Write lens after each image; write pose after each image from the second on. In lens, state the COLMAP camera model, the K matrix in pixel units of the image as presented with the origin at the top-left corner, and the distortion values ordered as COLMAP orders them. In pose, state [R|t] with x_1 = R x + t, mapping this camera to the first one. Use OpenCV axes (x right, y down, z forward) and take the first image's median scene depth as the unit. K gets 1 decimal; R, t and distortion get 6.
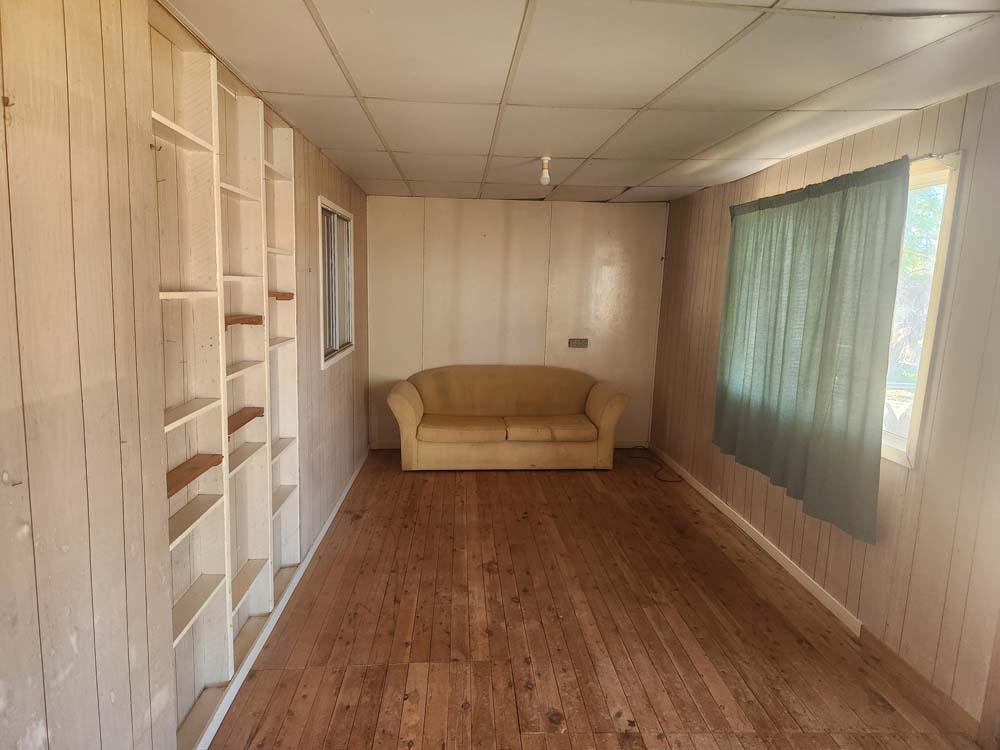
lens RADIAL K [[664.3, 0, 500.0], [0, 664.3, 375.0], [0, 0, 1]] dist [0.084150, -0.055397]
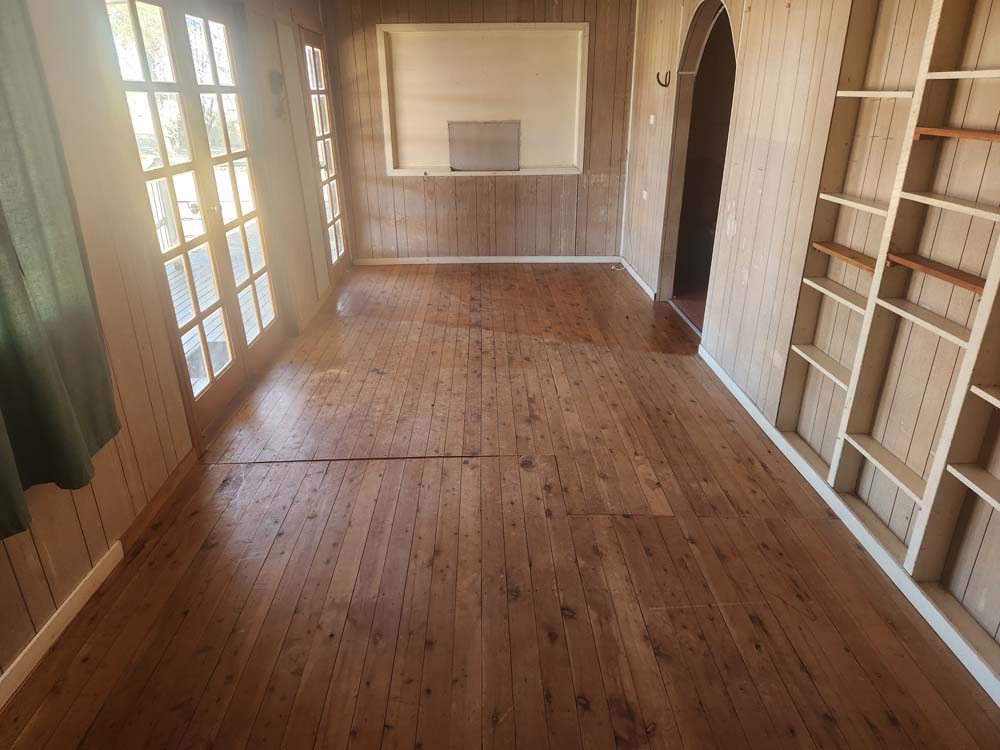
lens RADIAL K [[664.3, 0, 500.0], [0, 664.3, 375.0], [0, 0, 1]] dist [0.084150, -0.055397]
pose [[-0.999303, -0.033188, 0.017113, 0.098884], [-0.019863, 0.860538, 0.508998, -0.212056], [-0.031619, 0.508303, -0.860598, 1.685713]]
